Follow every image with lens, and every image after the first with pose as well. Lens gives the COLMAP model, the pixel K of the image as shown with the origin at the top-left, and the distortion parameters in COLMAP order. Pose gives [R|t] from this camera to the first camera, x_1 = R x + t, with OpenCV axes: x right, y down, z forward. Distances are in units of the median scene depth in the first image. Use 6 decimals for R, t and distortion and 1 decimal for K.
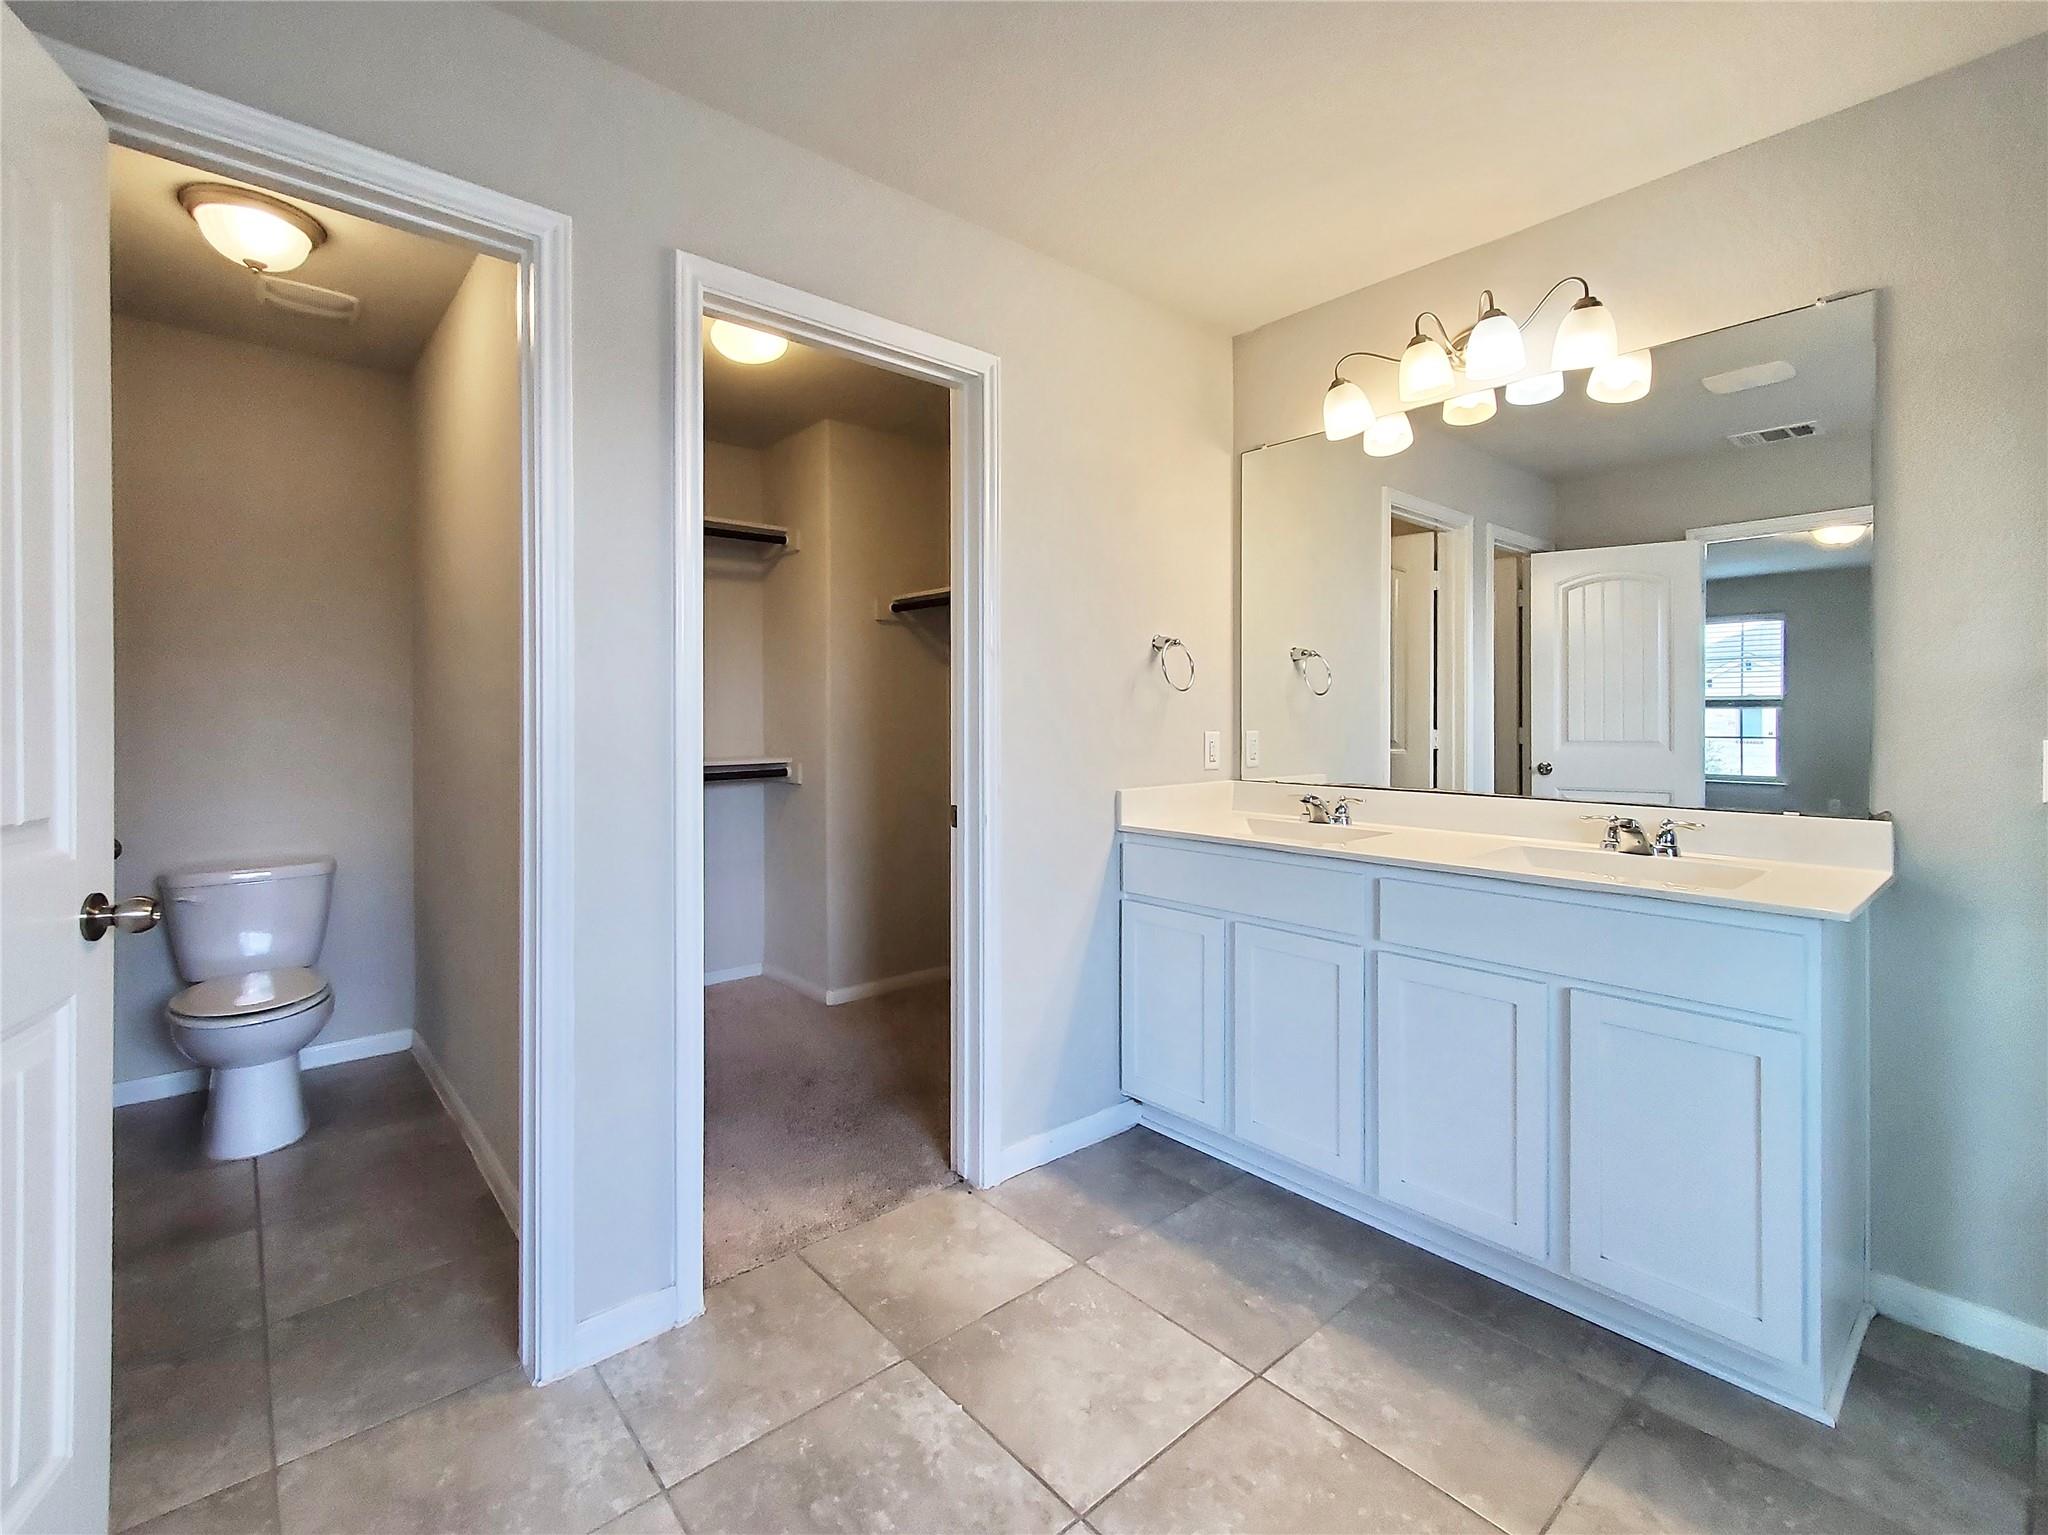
lens RADIAL K [[905.8, 0, 1029.6], [0, 905.8, 721.4], [0, 0, 1]] dist [0.006189, 0.000277]
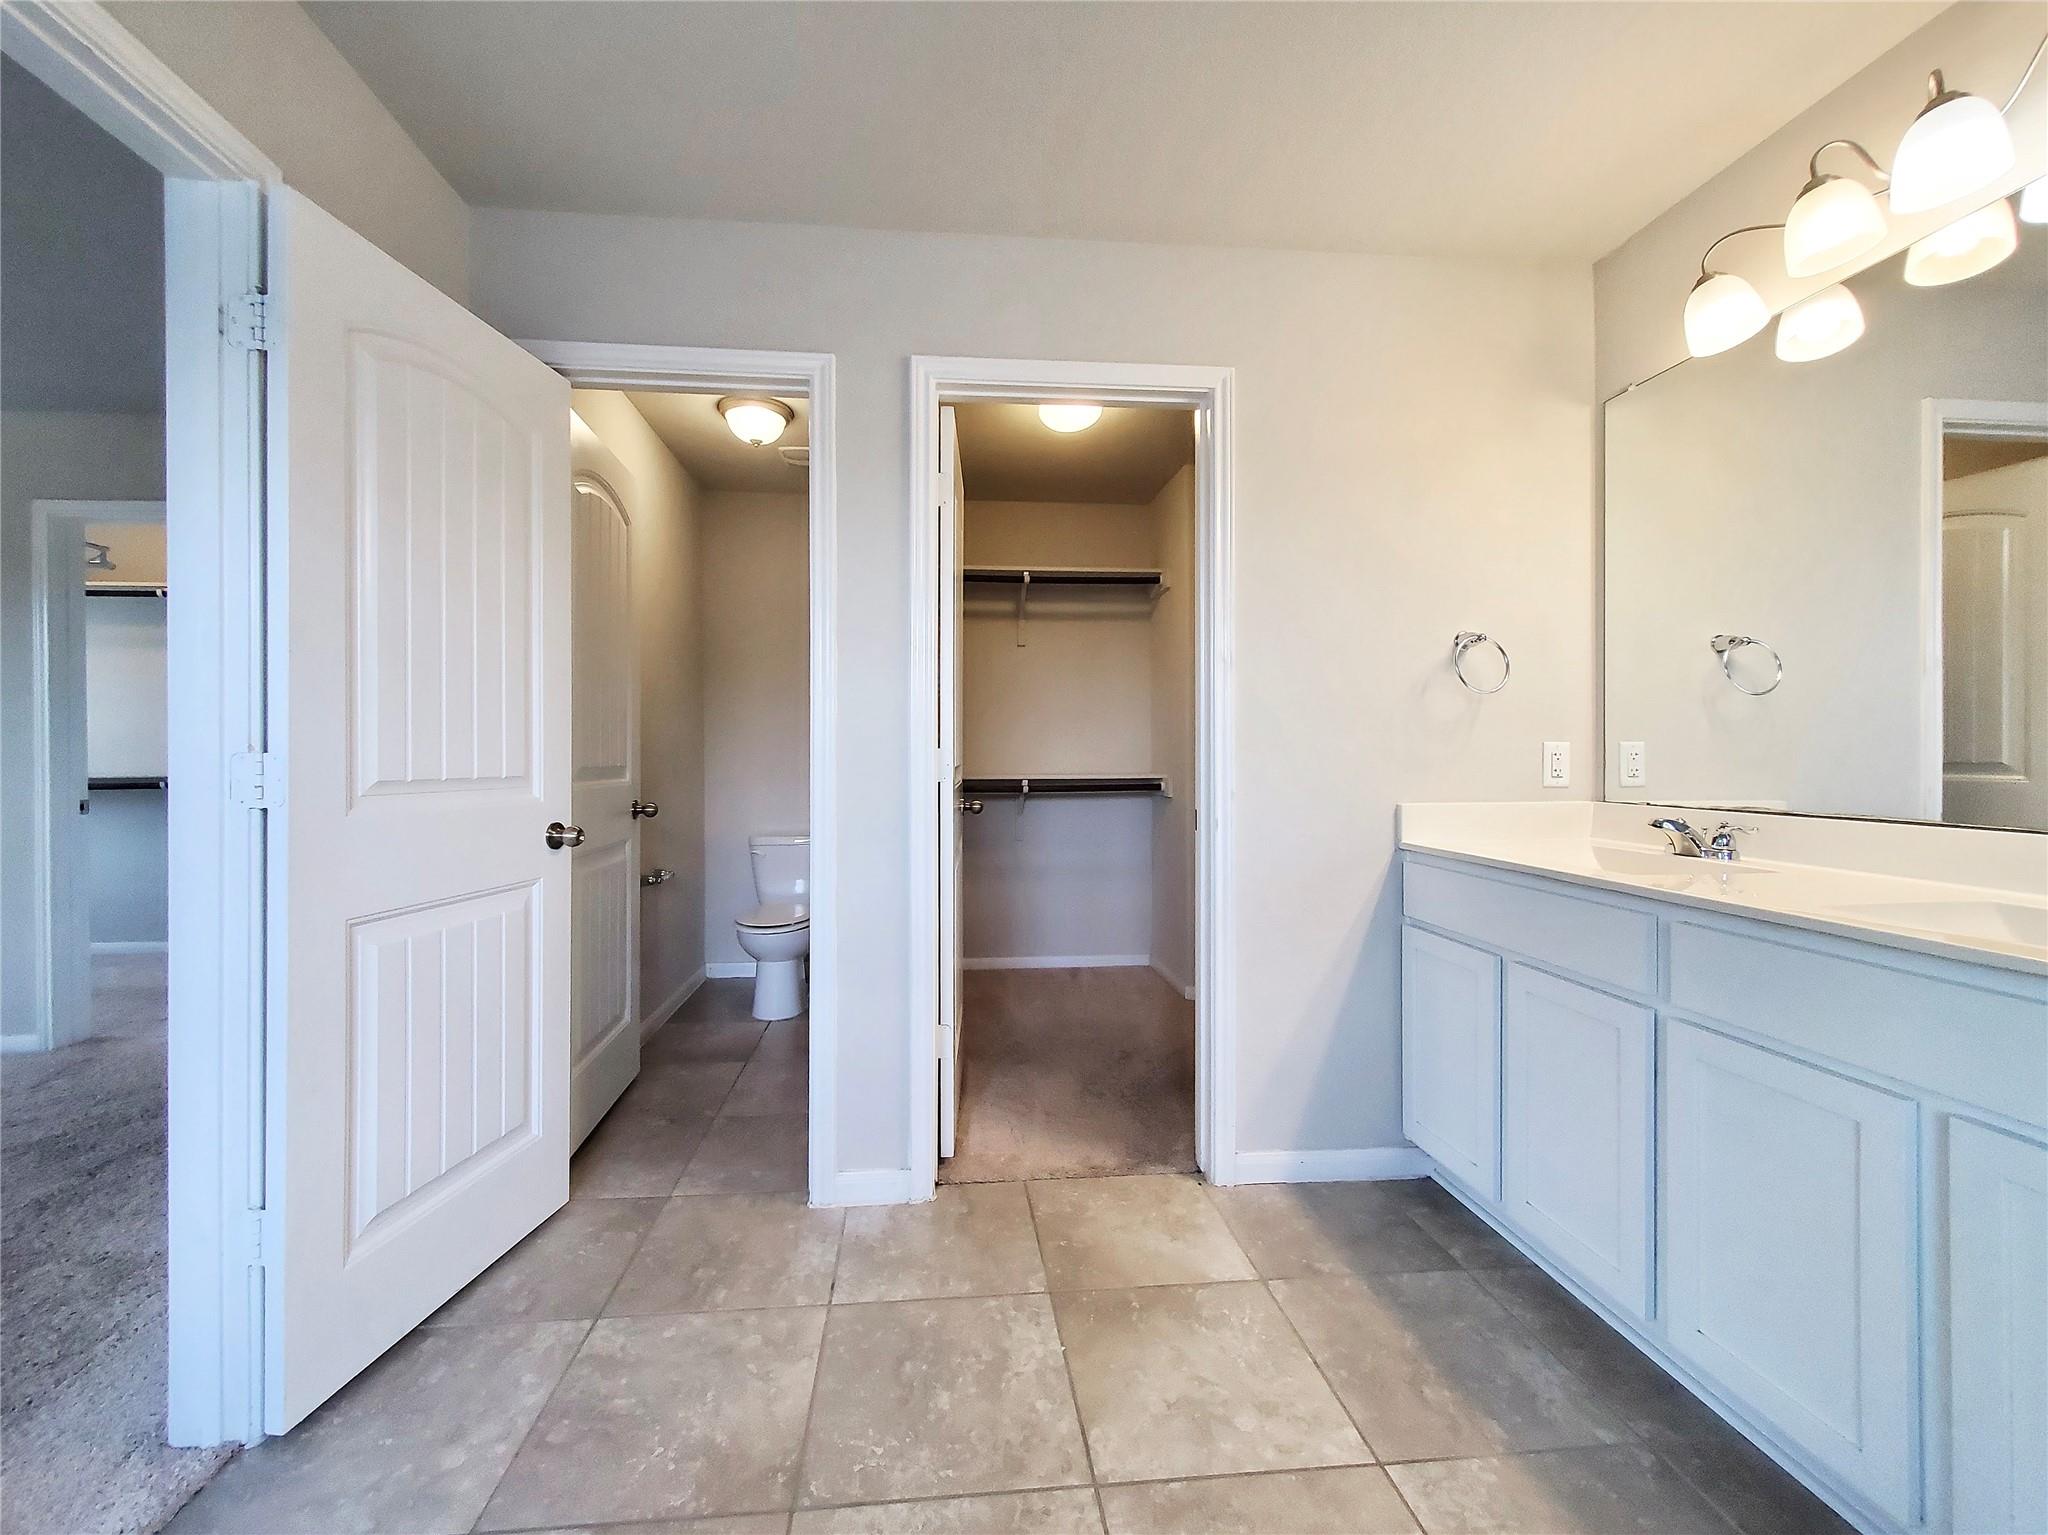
lens RADIAL K [[824.7, 0, 1027.0], [0, 824.7, 757.9], [0, 0, 1]] dist [0.000228, -0.000768]
pose [[0.813094, -0.000483, -0.582132, 0.323353], [0.000809, 1.000000, 0.000301, 0.033283], [0.582131, -0.000716, 0.813094, 0.121575]]
